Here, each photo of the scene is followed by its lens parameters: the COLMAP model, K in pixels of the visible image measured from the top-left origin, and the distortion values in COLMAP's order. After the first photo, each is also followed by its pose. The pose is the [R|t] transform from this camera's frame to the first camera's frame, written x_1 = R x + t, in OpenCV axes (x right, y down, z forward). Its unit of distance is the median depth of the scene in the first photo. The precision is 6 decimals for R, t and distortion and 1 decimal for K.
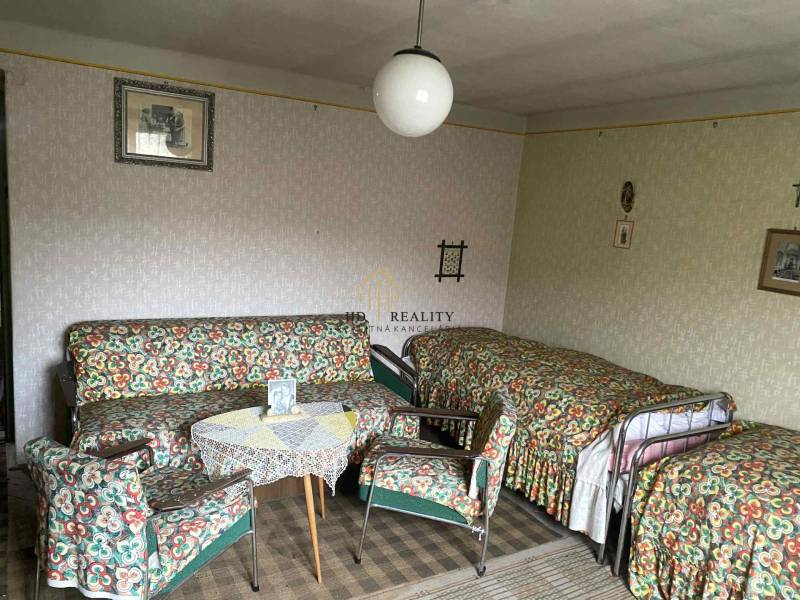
lens RADIAL K [[598.4, 0, 400.0], [0, 598.4, 300.0], [0, 0, 1]] dist [0.088515, -0.122724]
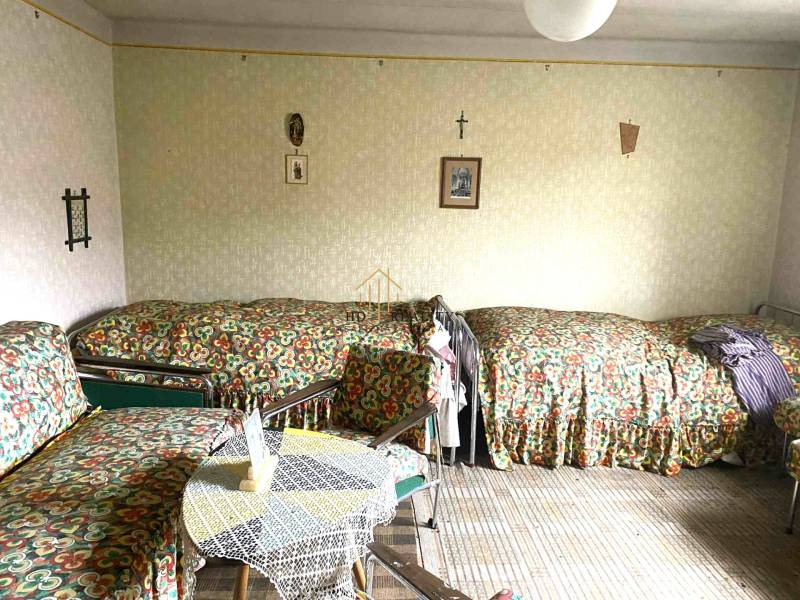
lens RADIAL K [[598.4, 0, 400.0], [0, 598.4, 300.0], [0, 0, 1]] dist [0.088515, -0.122724]
pose [[0.456885, -0.220566, 0.861746, -0.540296], [0.150035, 0.973999, 0.169751, -0.053904], [-0.876781, 0.051735, 0.478098, 0.497252]]
